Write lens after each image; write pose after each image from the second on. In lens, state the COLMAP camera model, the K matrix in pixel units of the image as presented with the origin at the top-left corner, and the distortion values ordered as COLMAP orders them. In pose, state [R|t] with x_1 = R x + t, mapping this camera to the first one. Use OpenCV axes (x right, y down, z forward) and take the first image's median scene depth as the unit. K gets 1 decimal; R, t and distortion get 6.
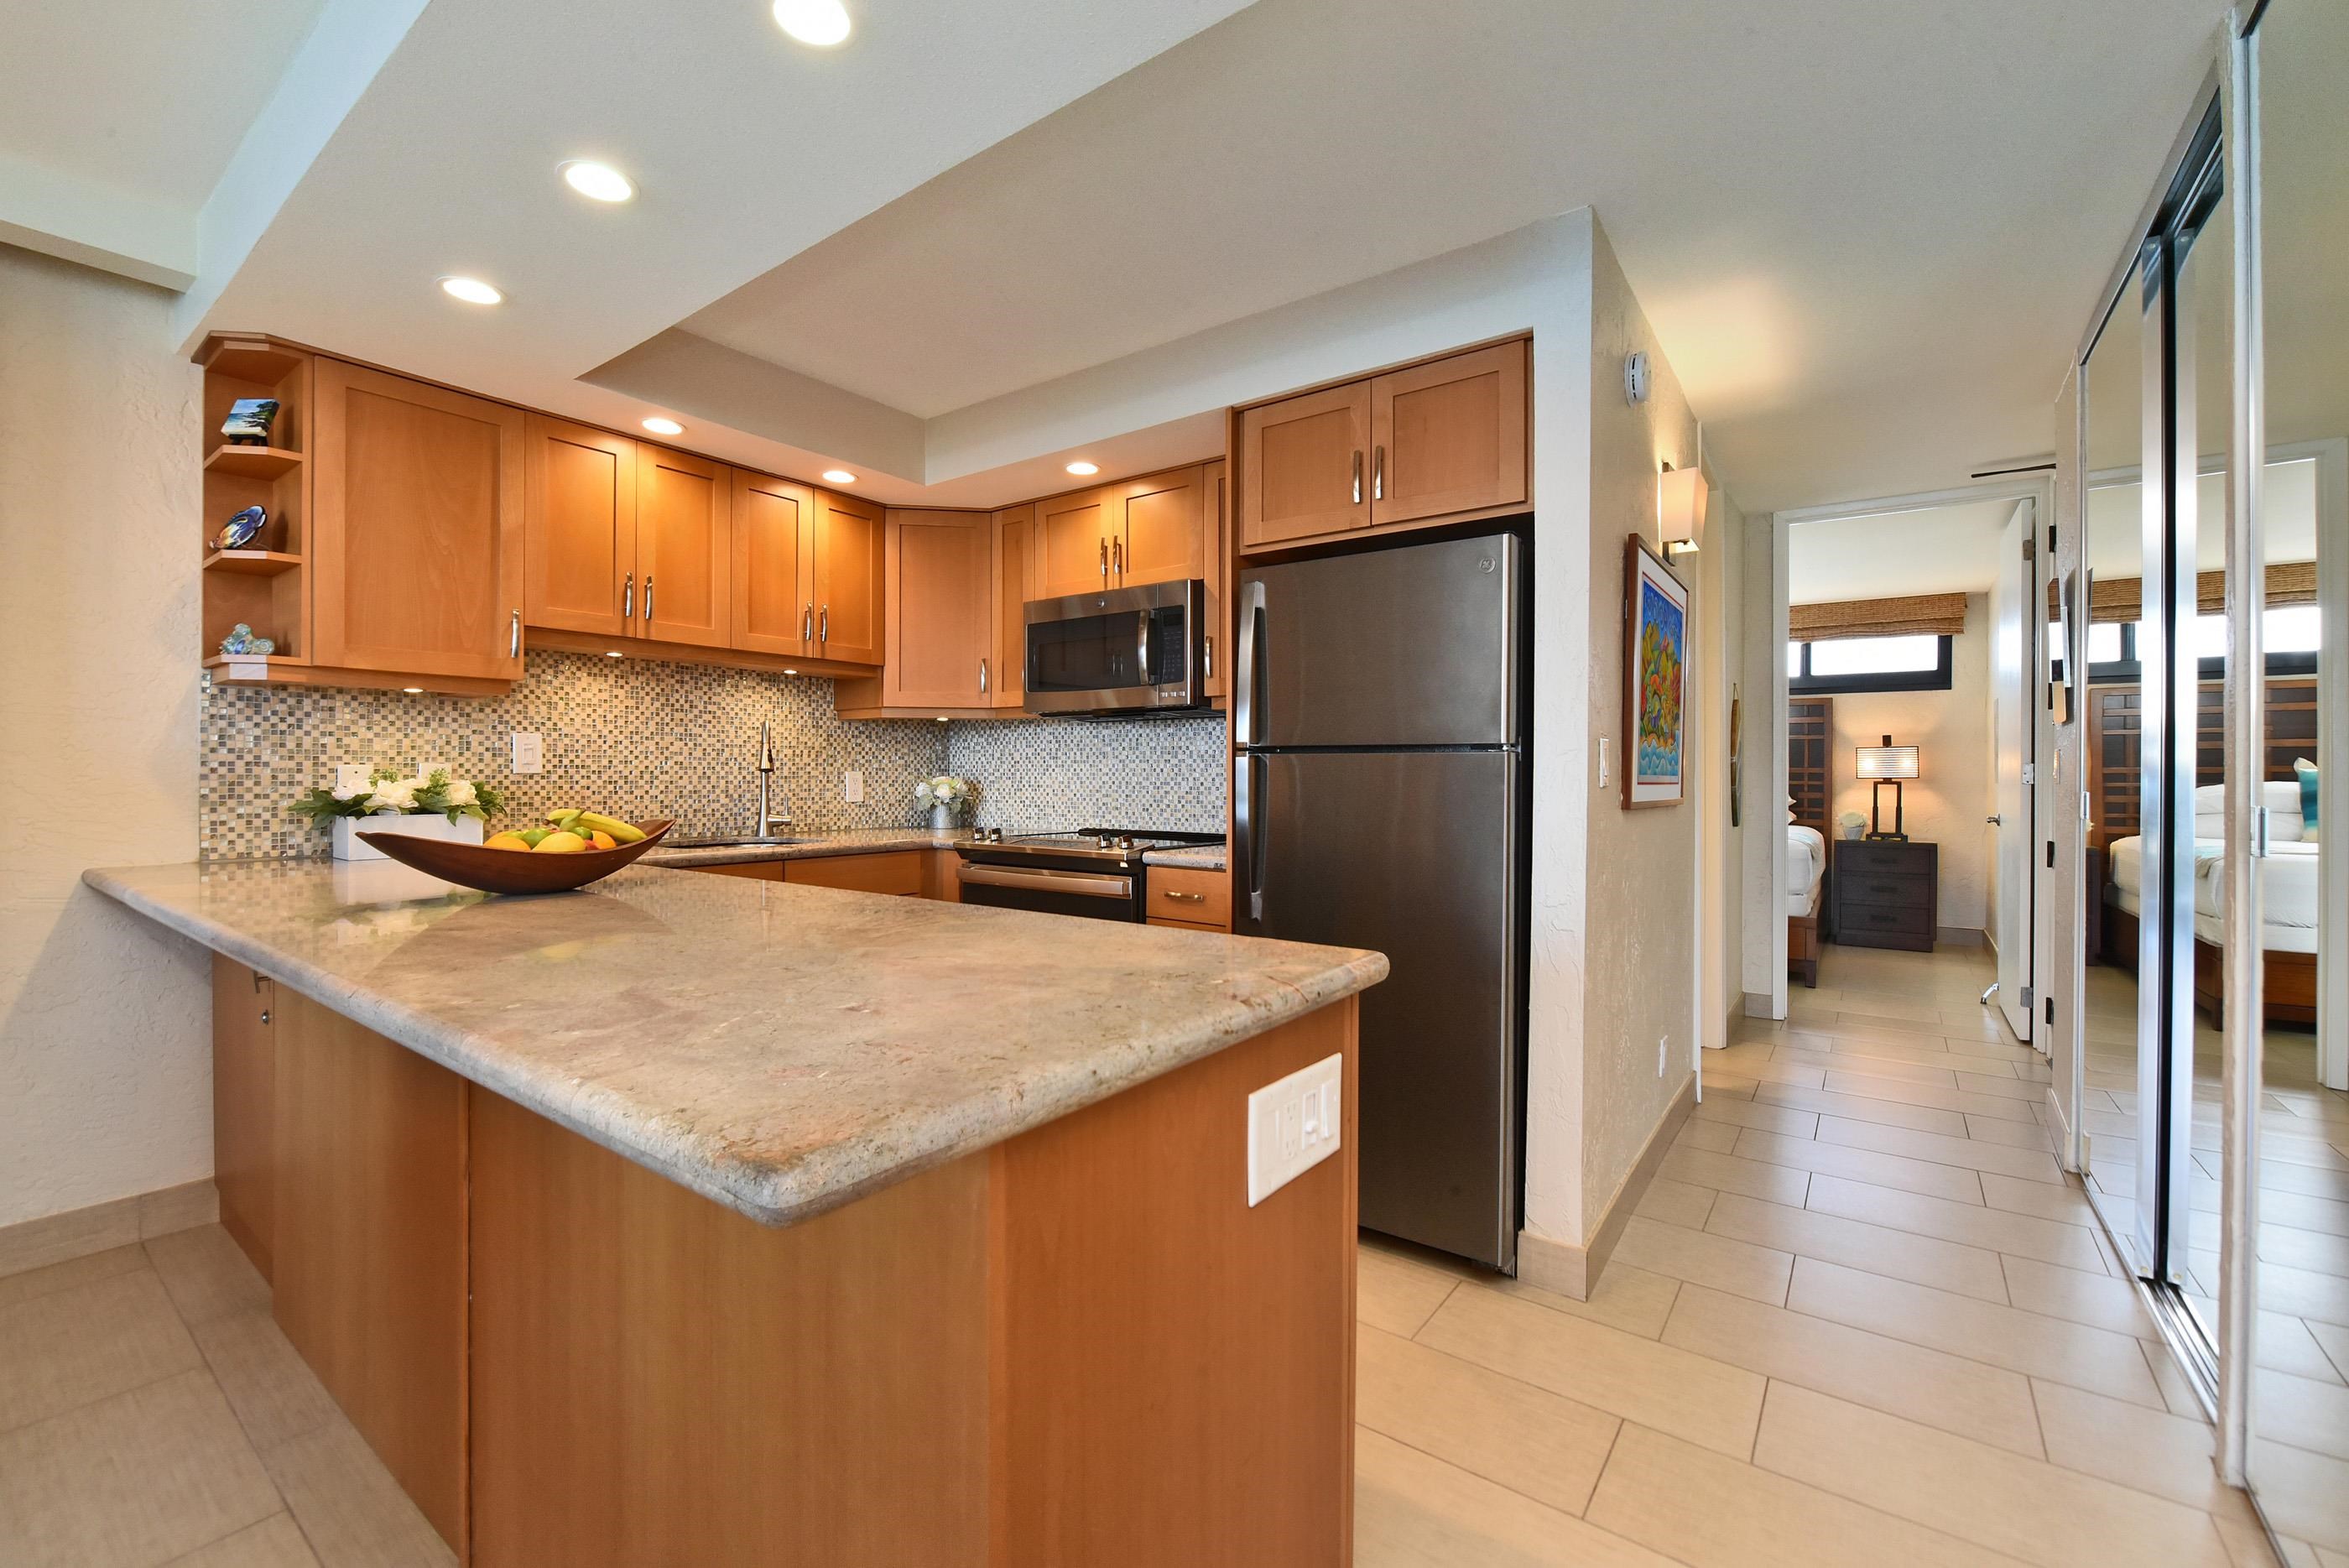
lens RADIAL K [[994.1, 0, 1167.2], [0, 994.1, 769.4], [0, 0, 1]] dist [-0.002543, -0.001856]
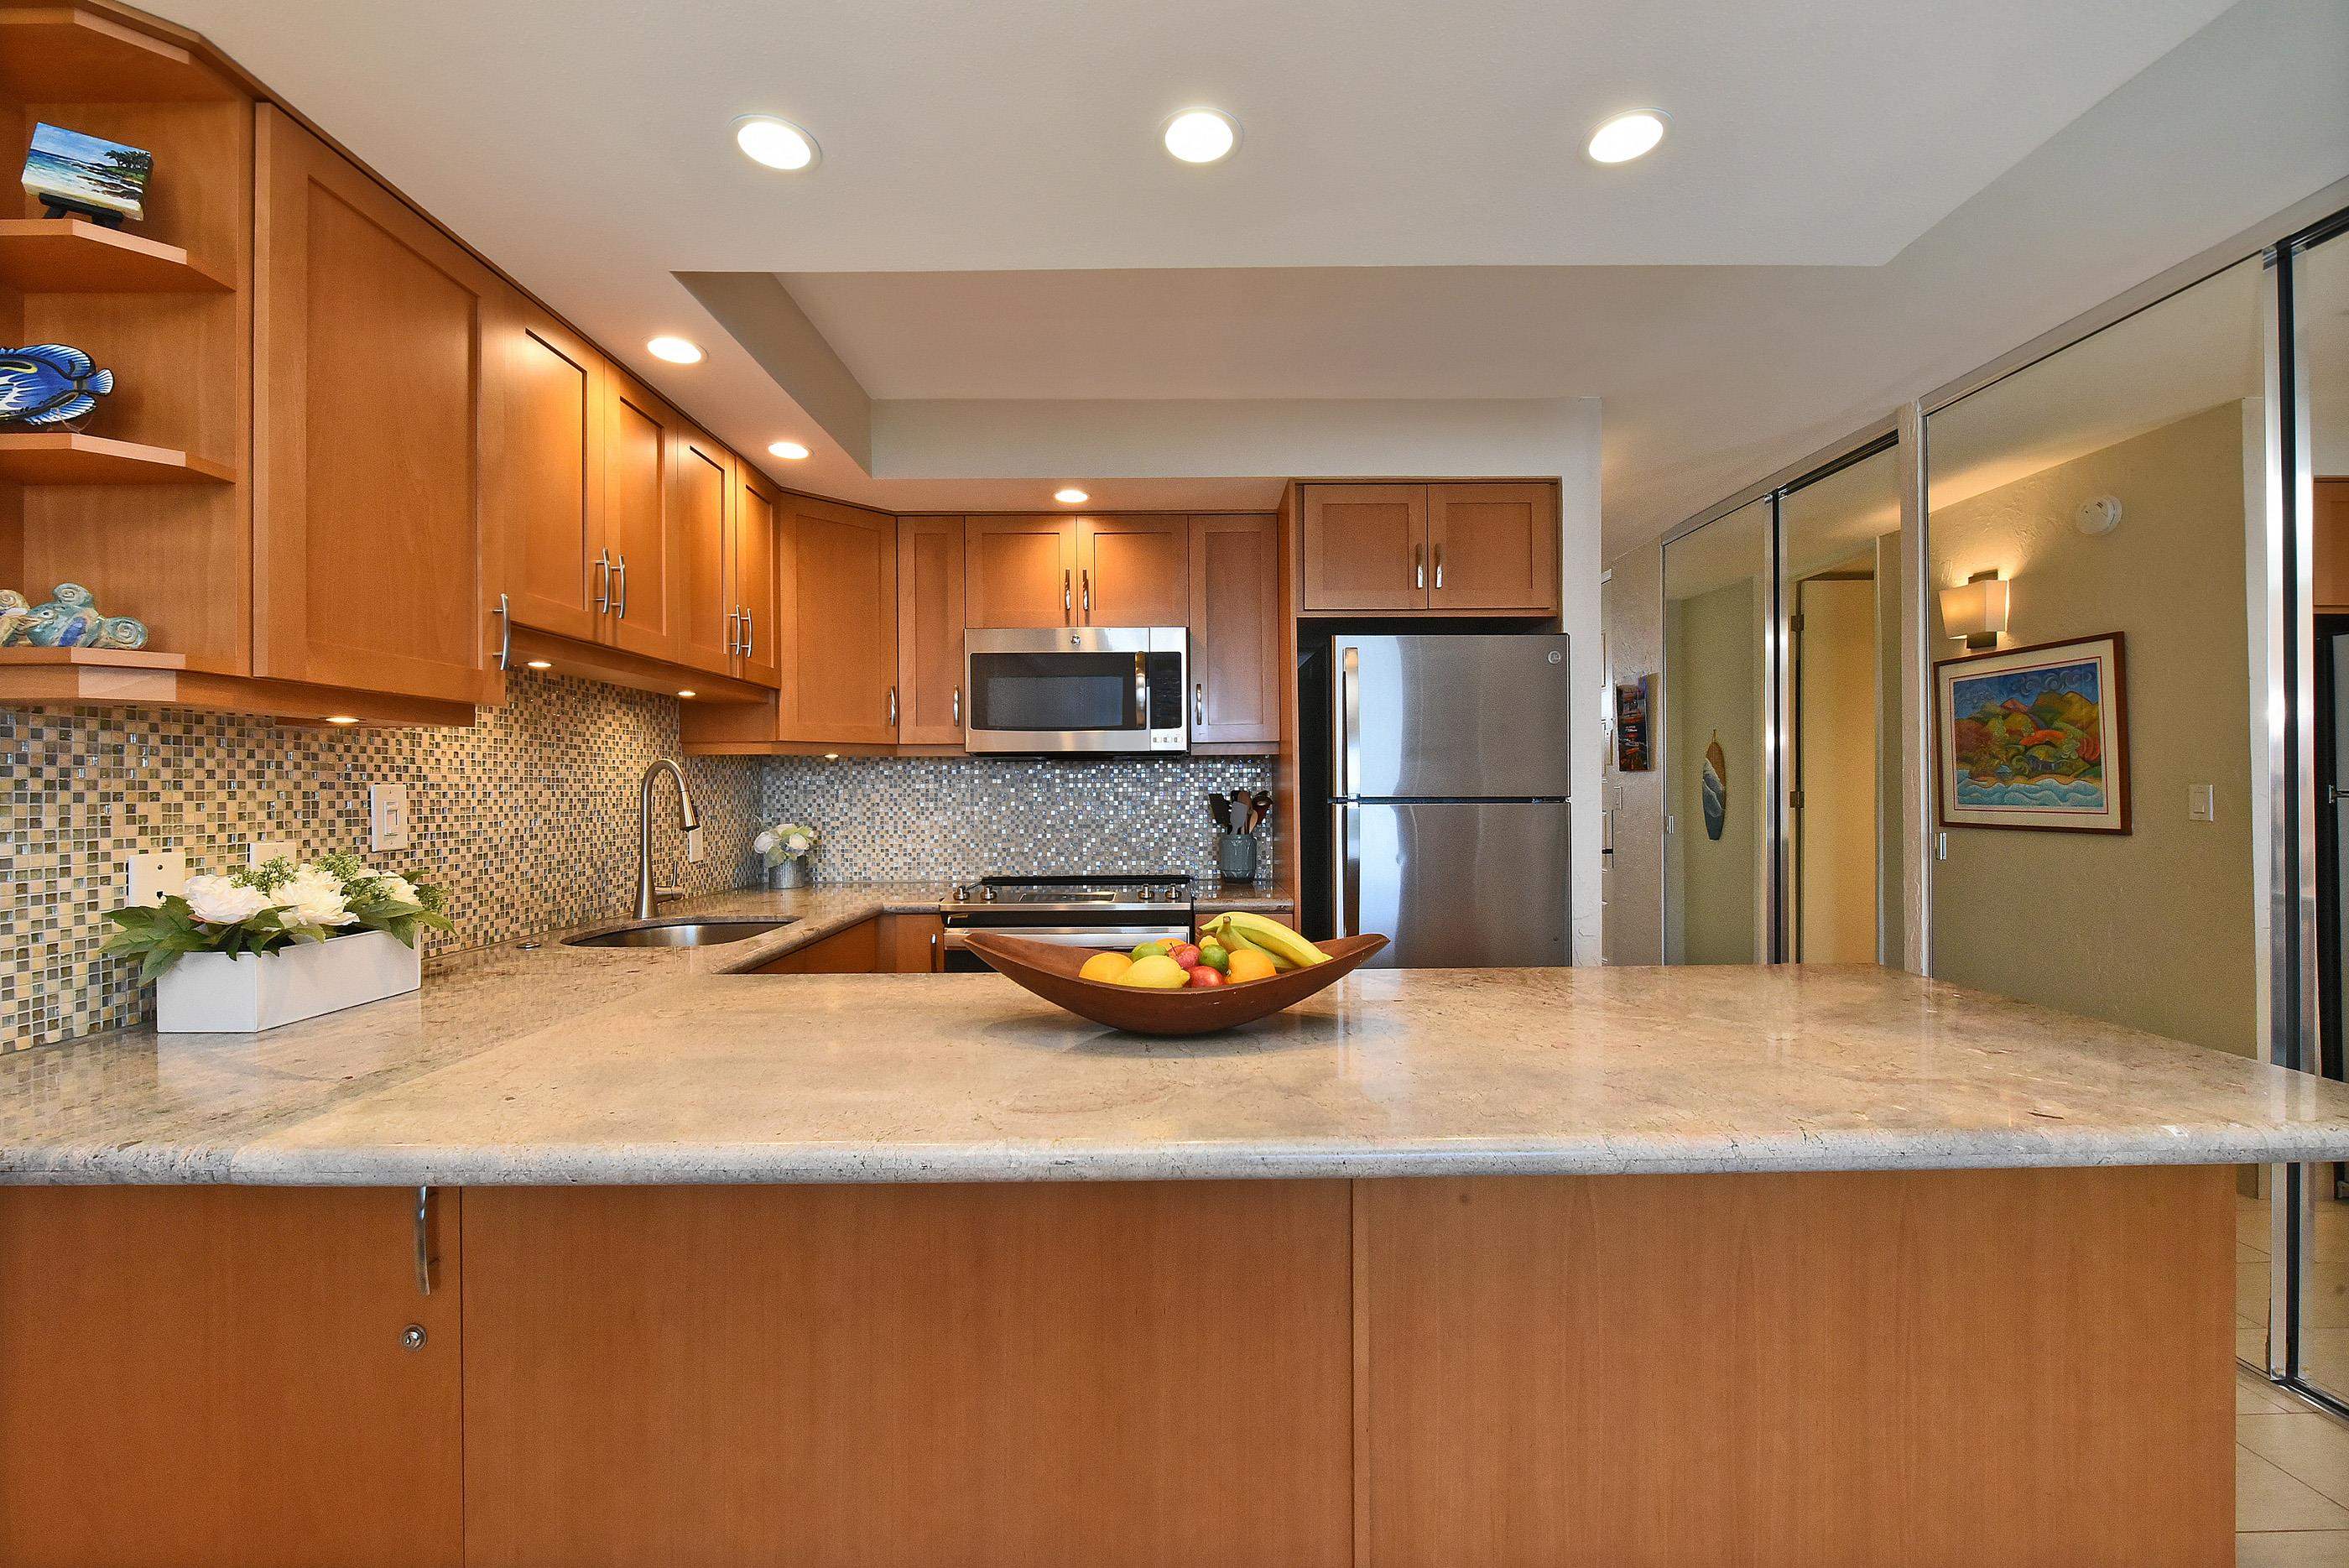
lens RADIAL K [[964.3, 0, 1190.2], [0, 964.3, 788.8], [0, 0, 1]] dist [-0.014265, 0.002245]
pose [[0.794355, -0.010029, 0.607371, -0.574346], [0.006874, 0.999948, 0.007522, -0.033039], [-0.607415, -0.001800, 0.794383, 0.209963]]
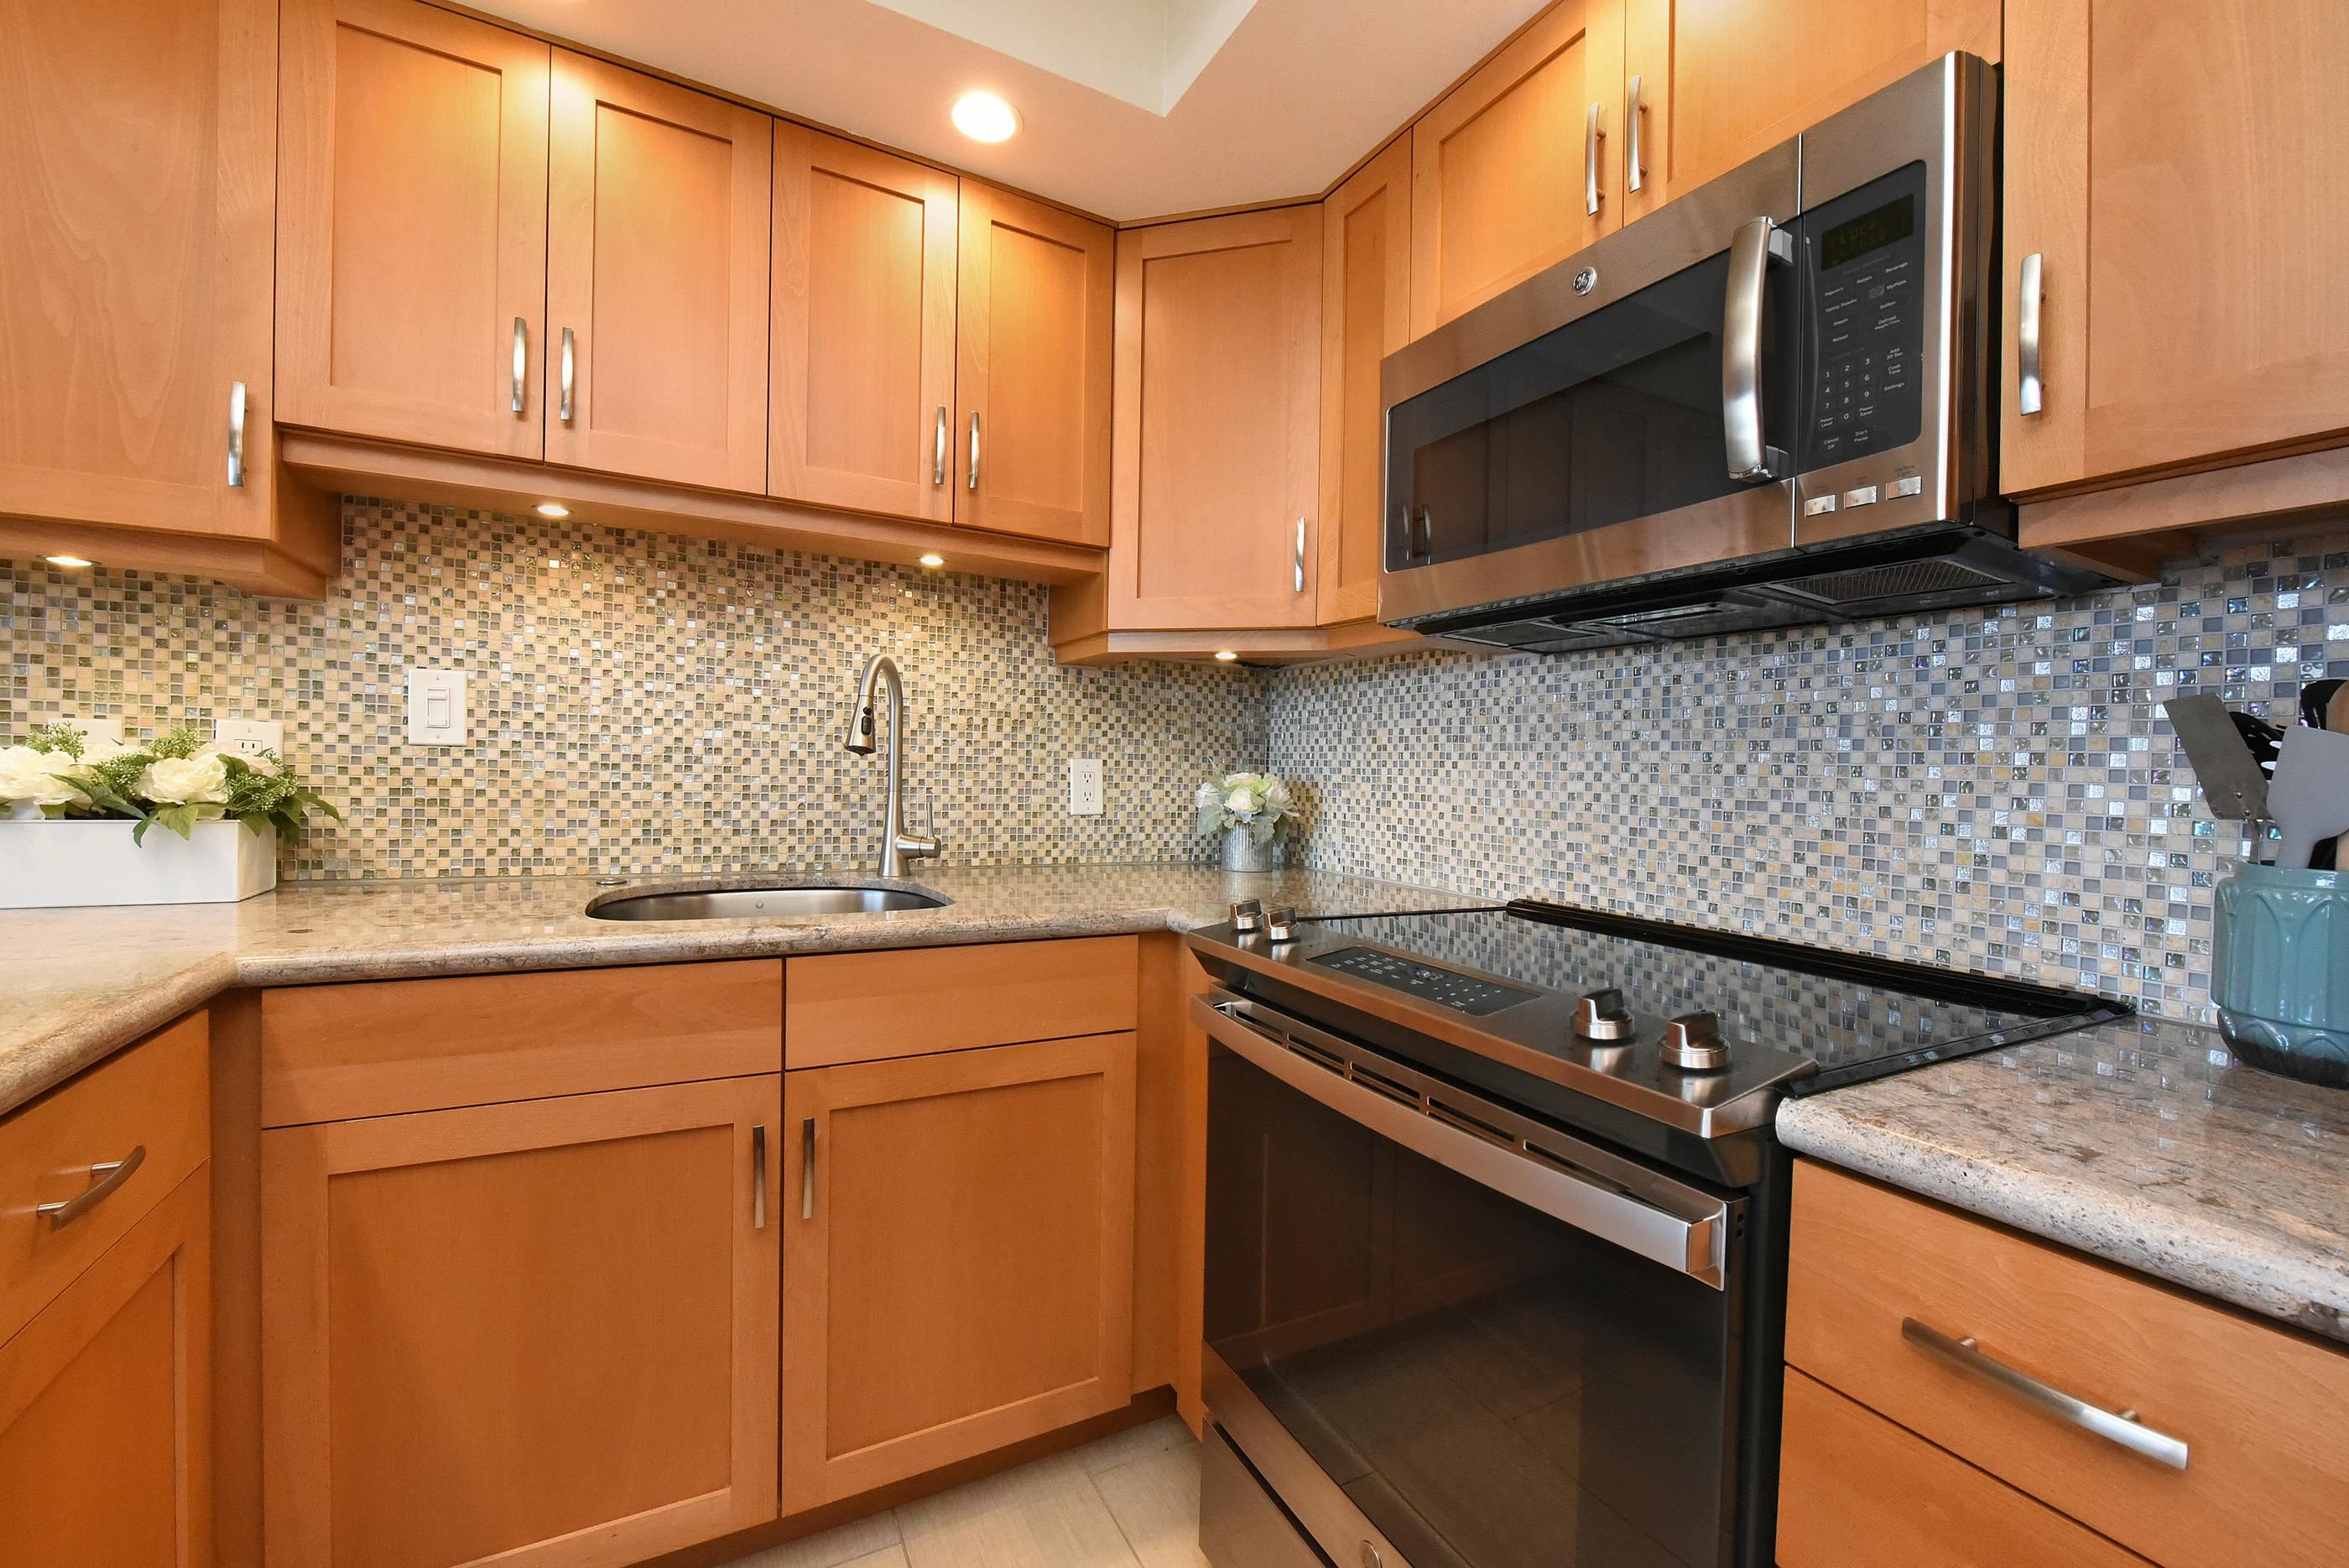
lens RADIAL K [[964.3, 0, 1162.1], [0, 964.3, 788.4], [0, 0, 1]] dist [-0.014265, 0.002245]
pose [[0.901064, 0.032385, -0.432475, -0.052509], [-0.025214, 0.999433, 0.022308, 0.006412], [0.432952, -0.009196, 0.901370, 0.657490]]
